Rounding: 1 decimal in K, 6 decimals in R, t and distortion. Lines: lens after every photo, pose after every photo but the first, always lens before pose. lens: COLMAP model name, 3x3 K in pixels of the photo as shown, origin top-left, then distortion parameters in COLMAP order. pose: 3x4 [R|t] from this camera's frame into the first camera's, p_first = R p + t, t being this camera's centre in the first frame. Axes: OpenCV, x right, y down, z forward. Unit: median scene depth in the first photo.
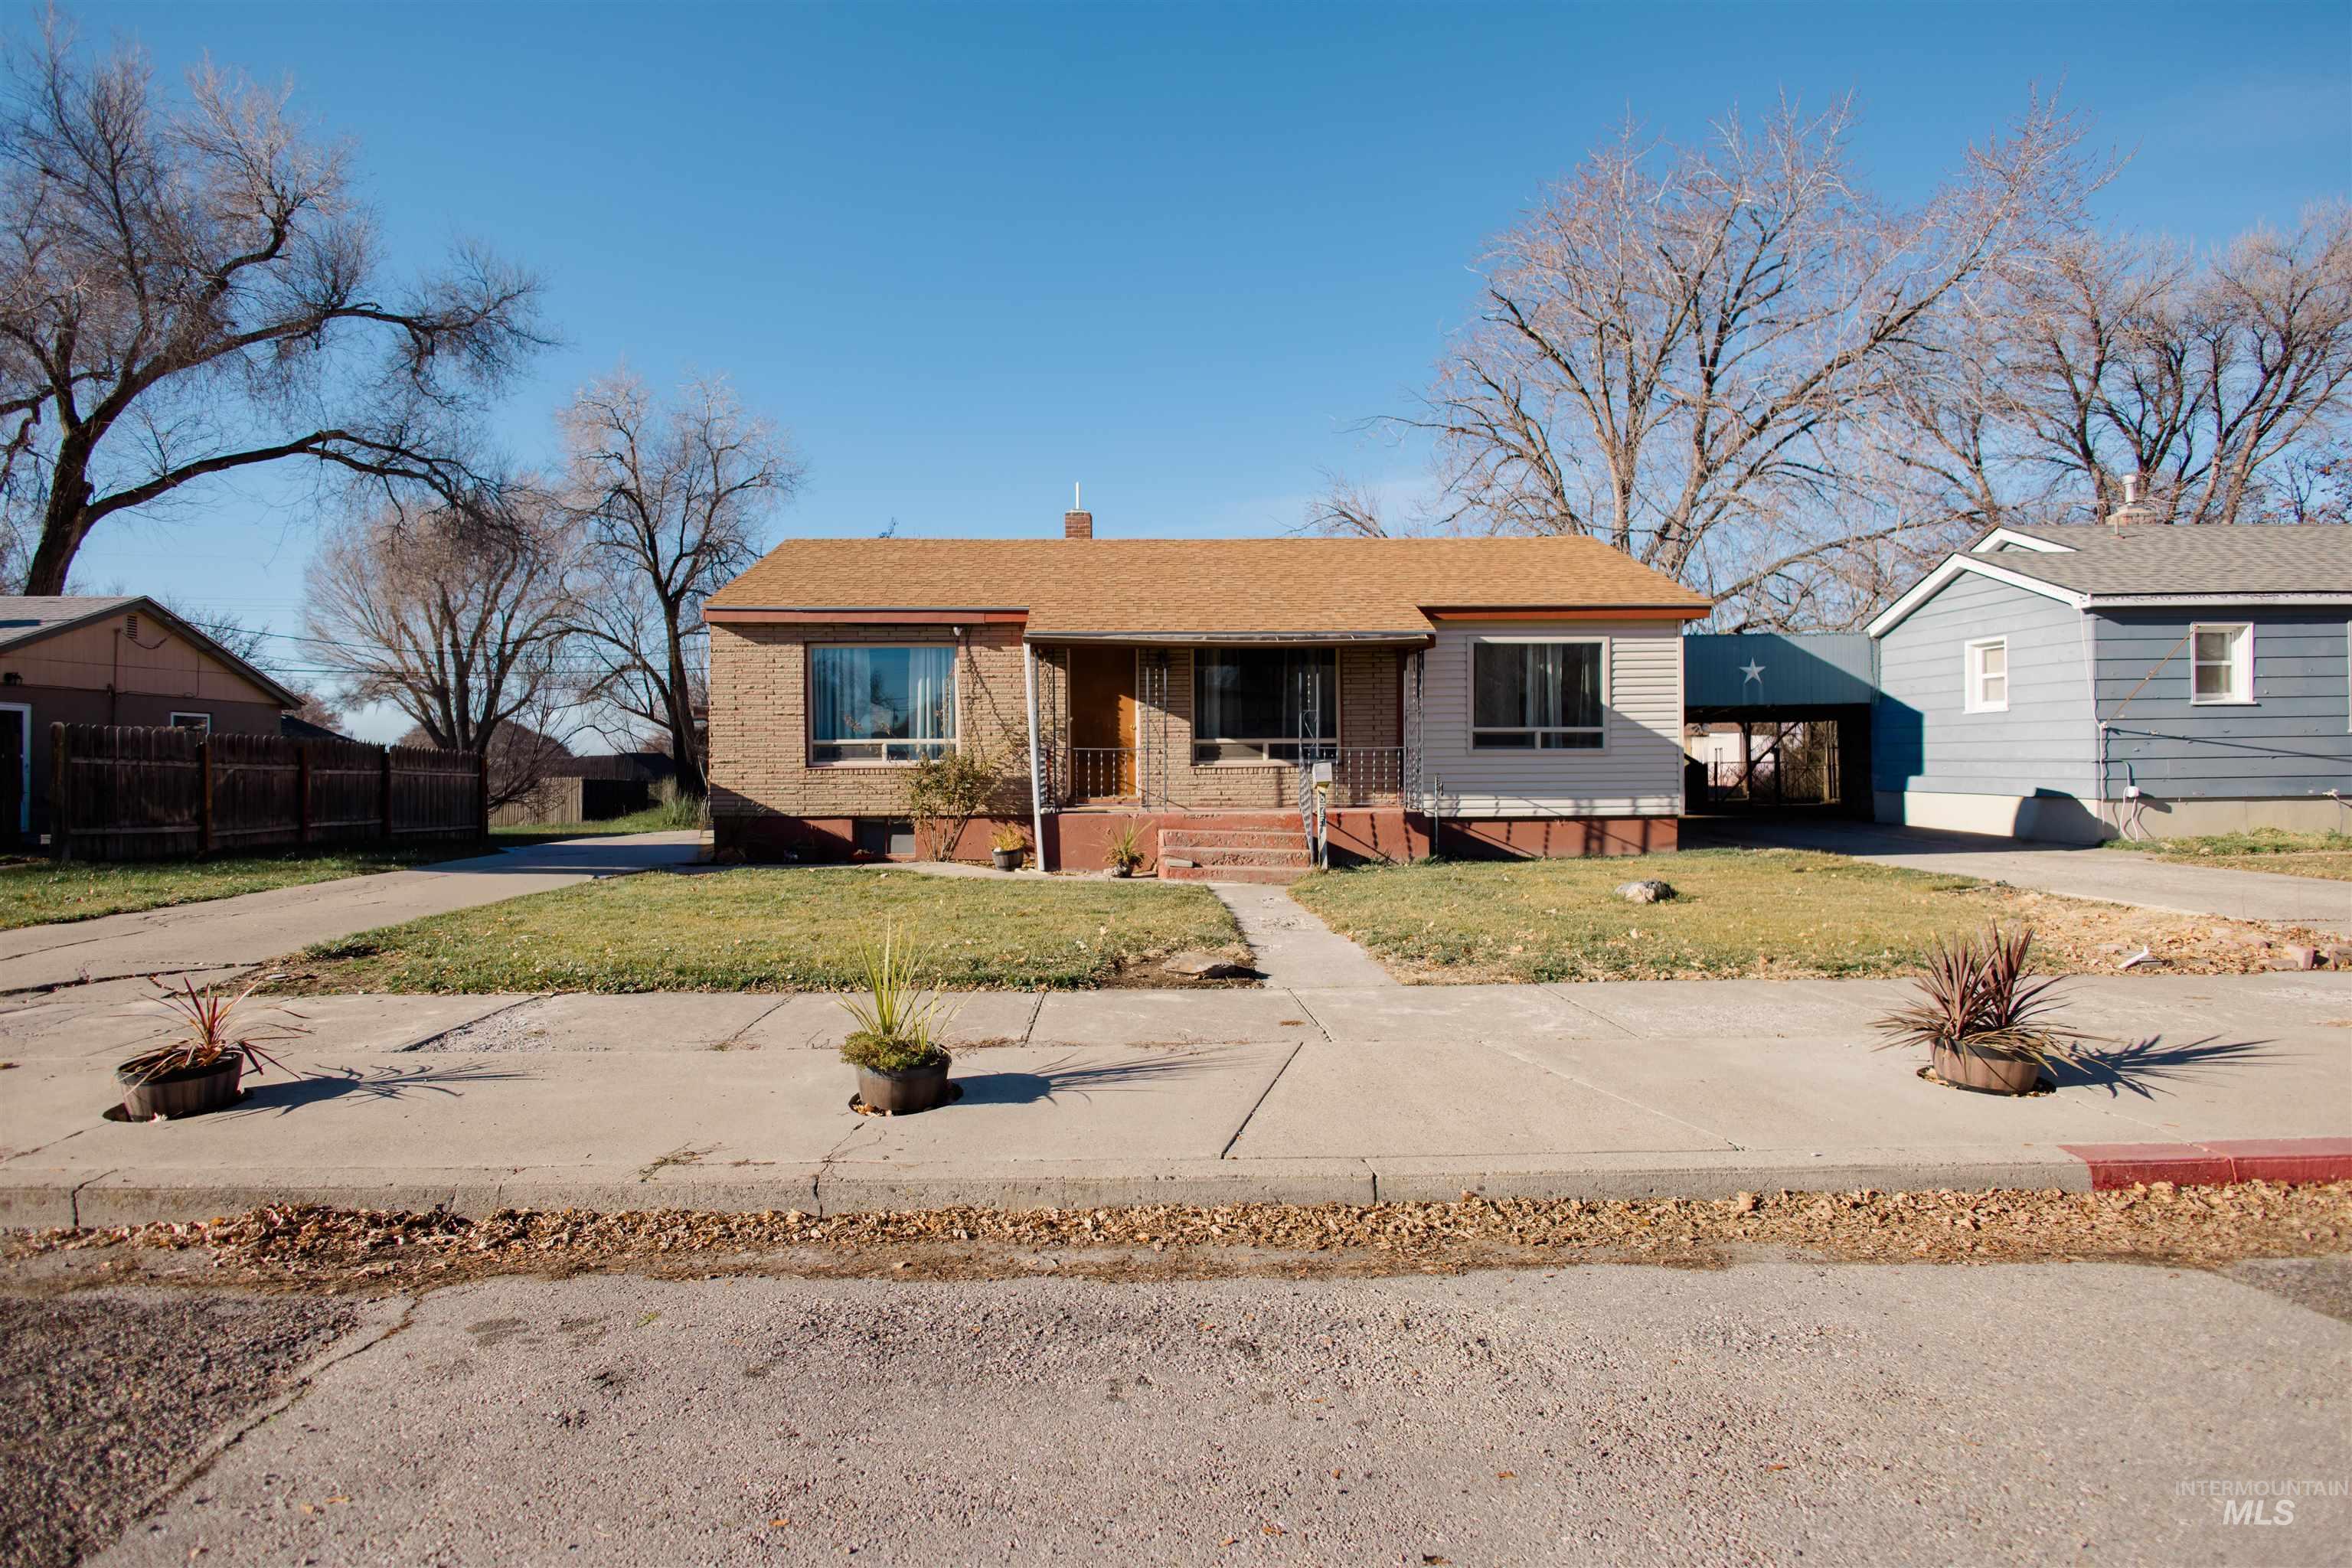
lens RADIAL K [[1099.4, 0, 1176.0], [0, 1099.4, 784.0], [0, 0, 1]] dist [0.010143, -0.001215]
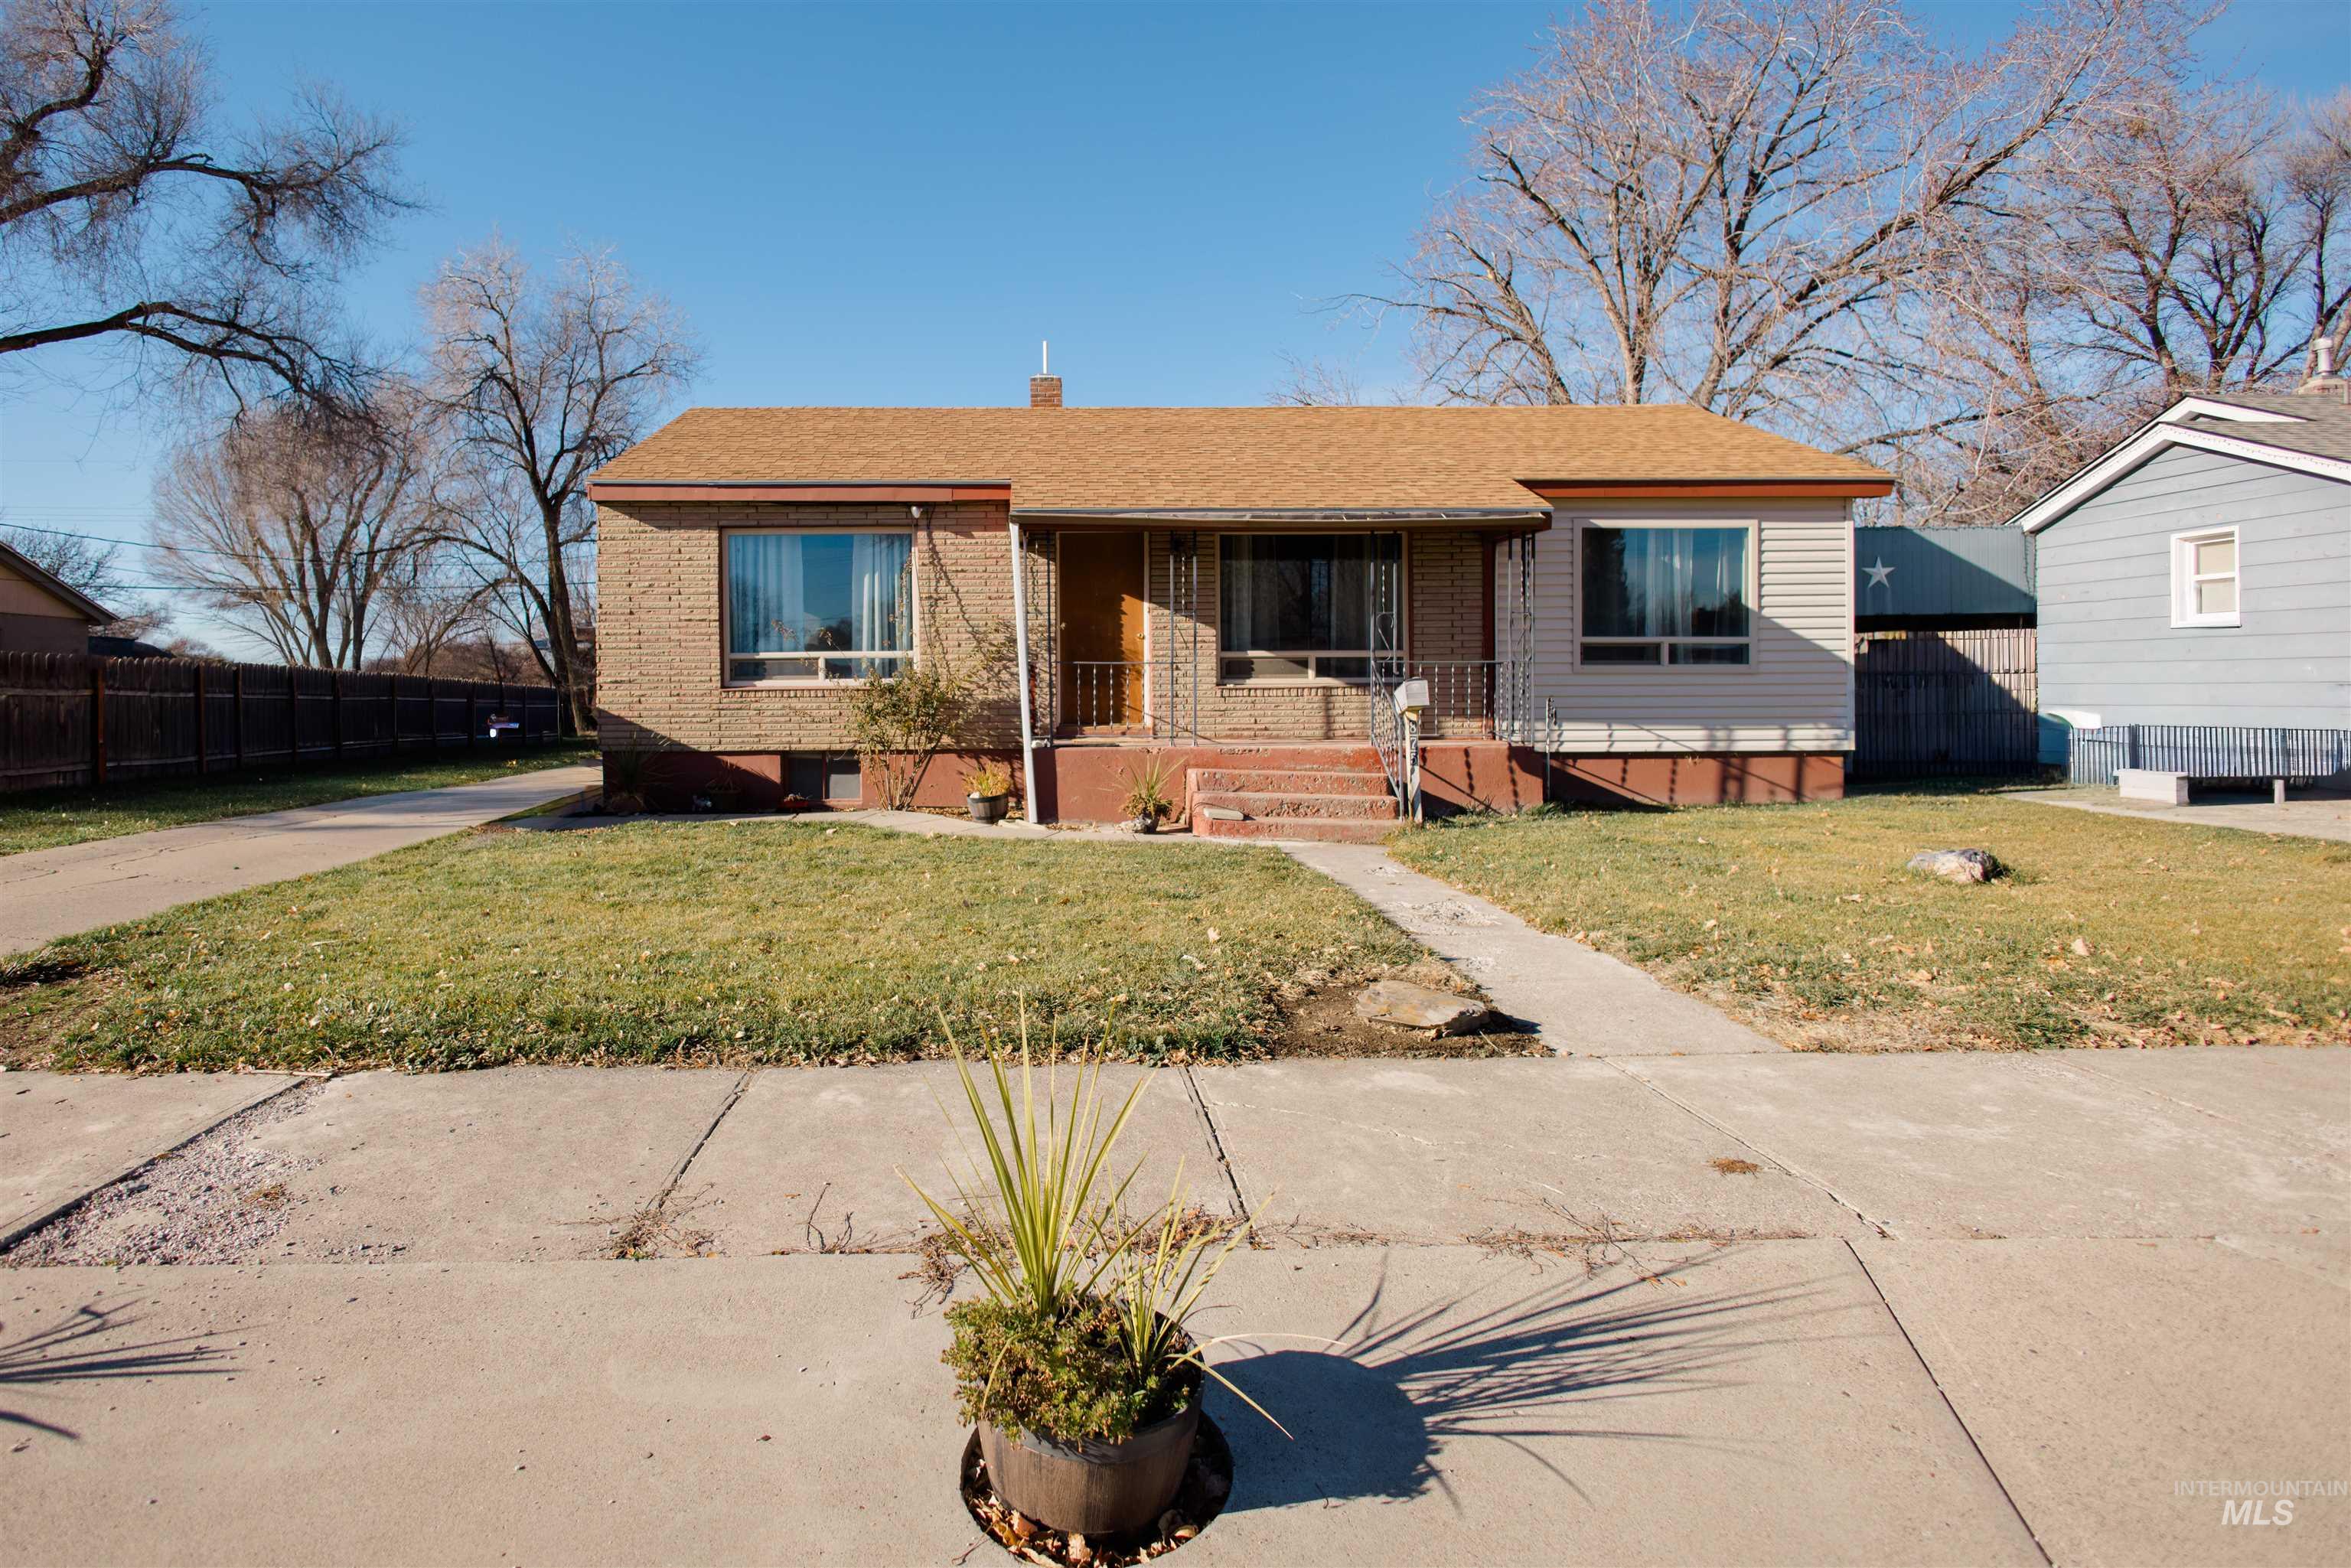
lens RADIAL K [[1173.6, 0, 1091.5], [0, 1173.6, 723.3], [0, 0, 1]] dist [0.008559, 0.001791]
pose [[1.000000, 0.000256, -0.000480, -0.073039], [-0.000252, 0.999968, 0.008058, 0.003005], [0.000482, -0.008058, 0.999967, 0.167913]]
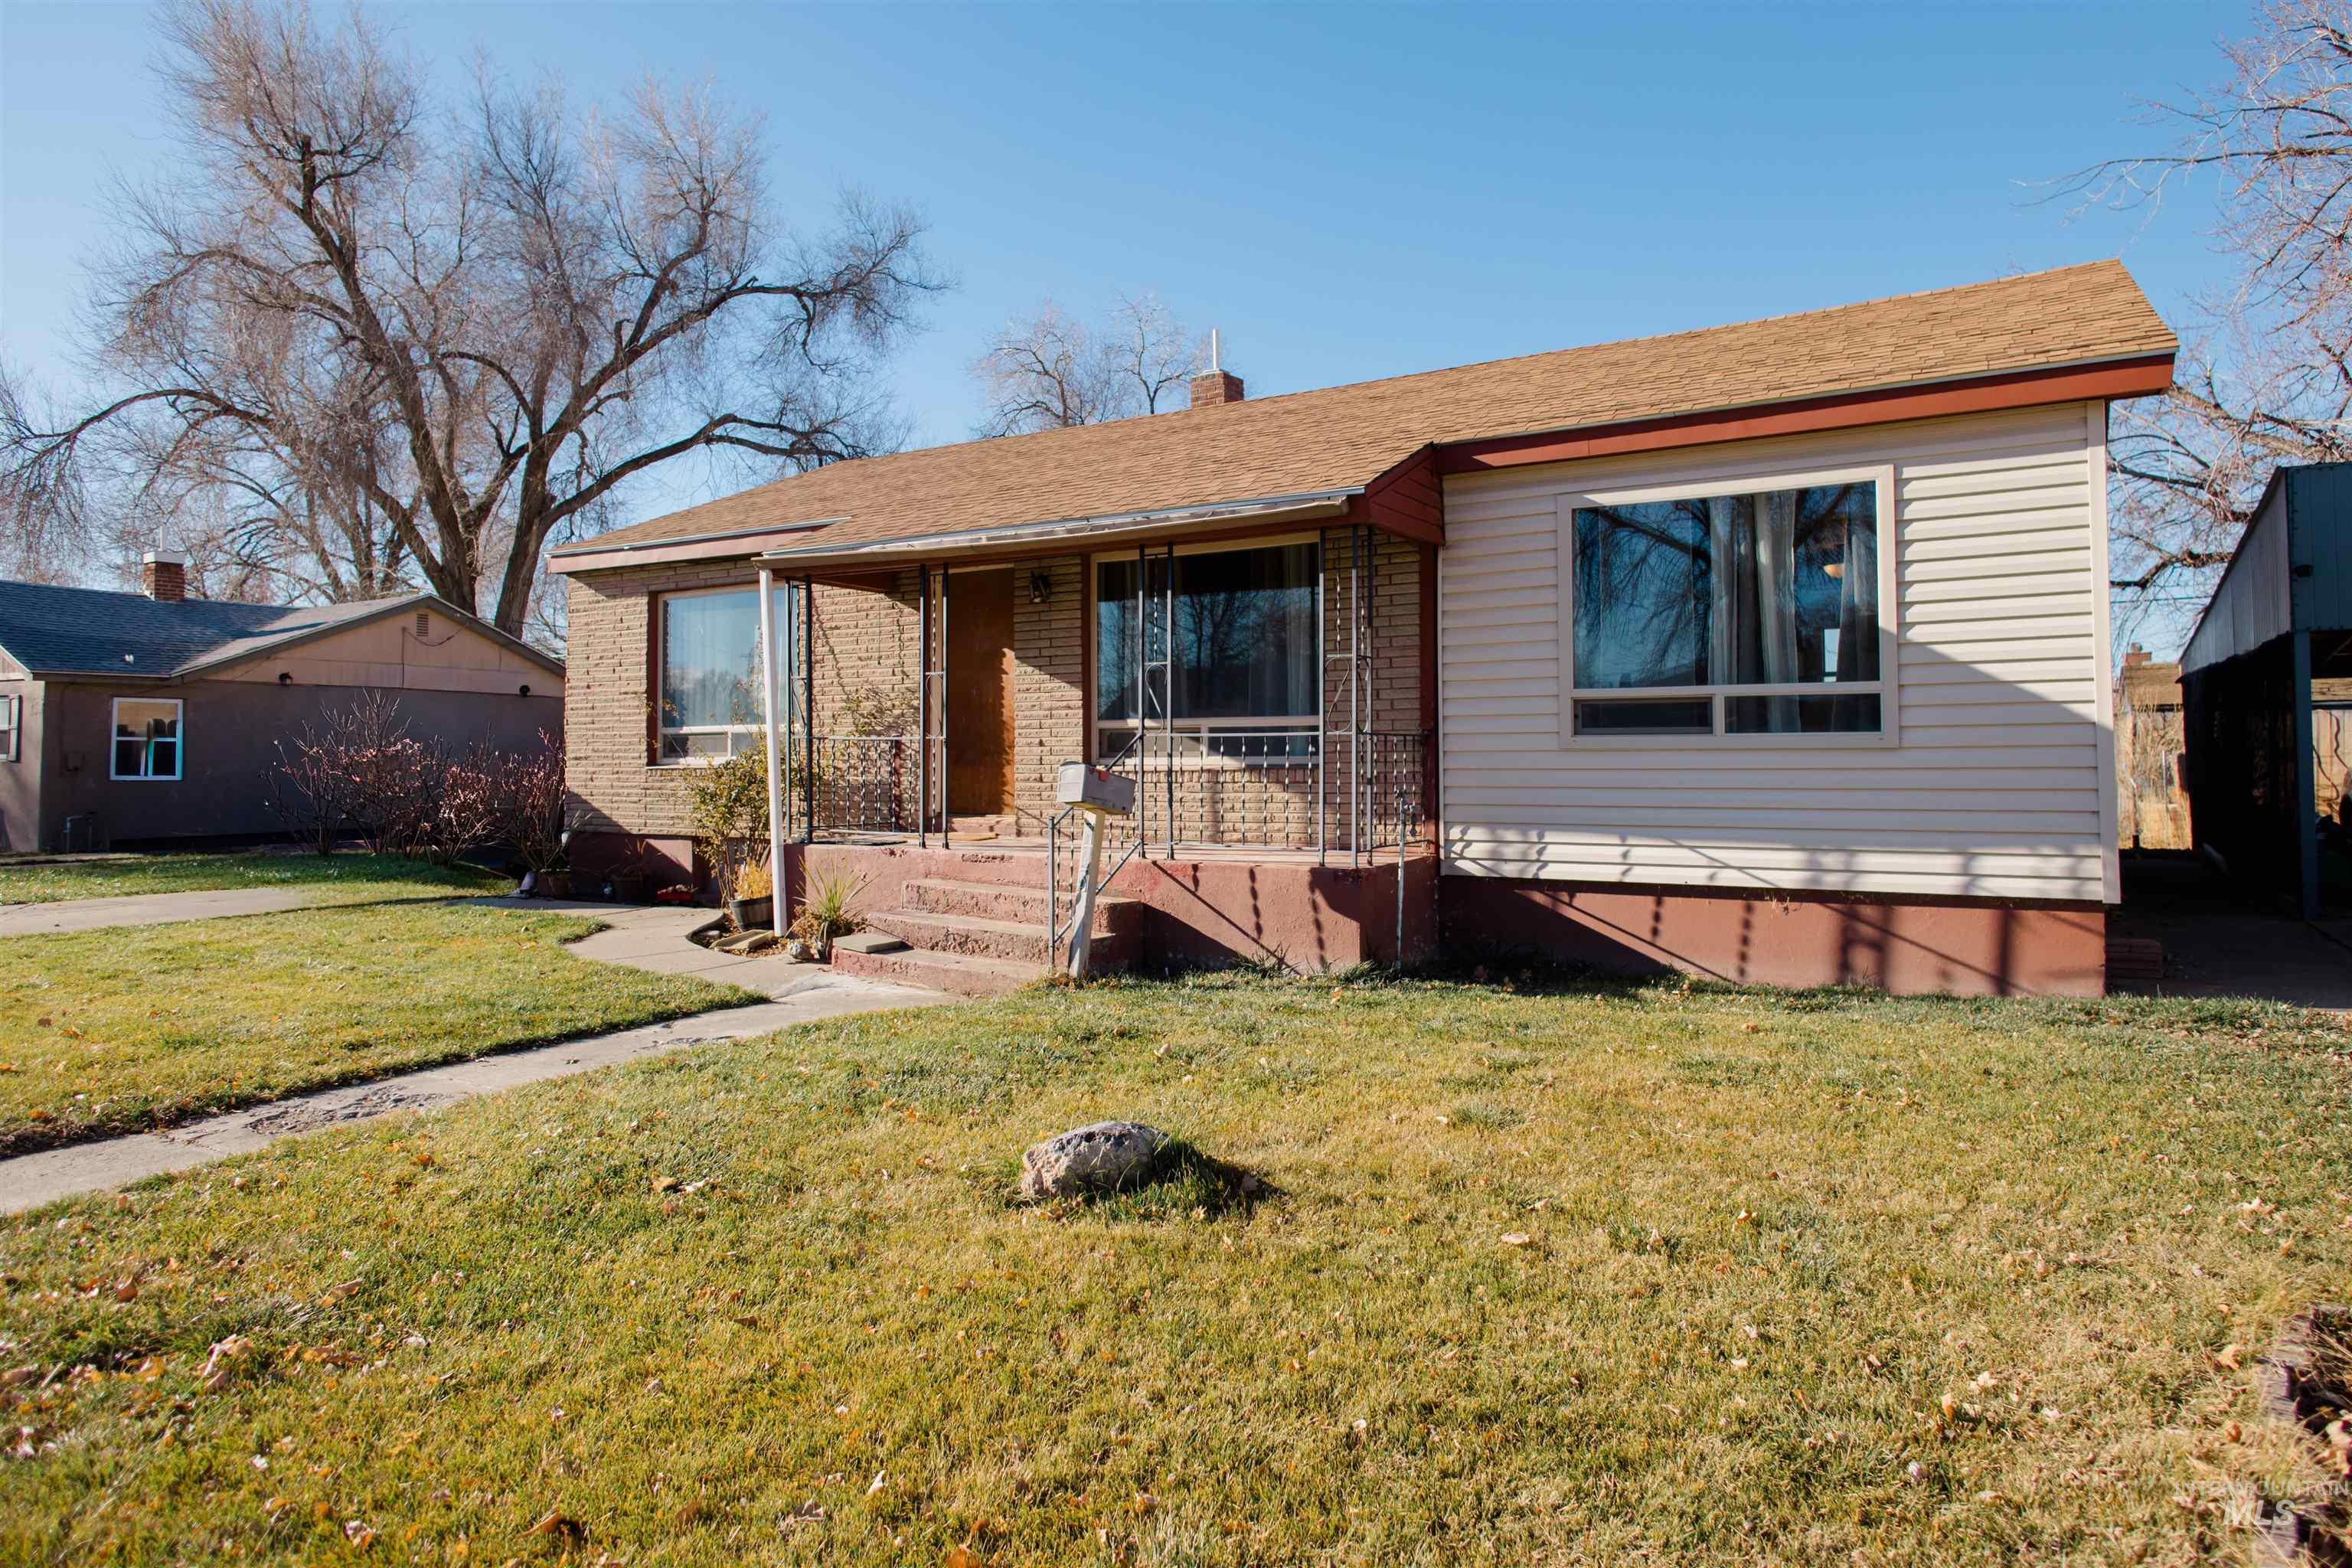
lens RADIAL K [[1364.9, 0, 1176.0], [0, 1364.9, 784.0], [0, 0, 1]] dist [-0.037186, -0.000367]
pose [[0.858720, 0.012171, -0.512301, 0.413792], [-0.013365, 0.999910, 0.001353, -0.009321], [0.512271, 0.005685, 0.858805, 0.415843]]
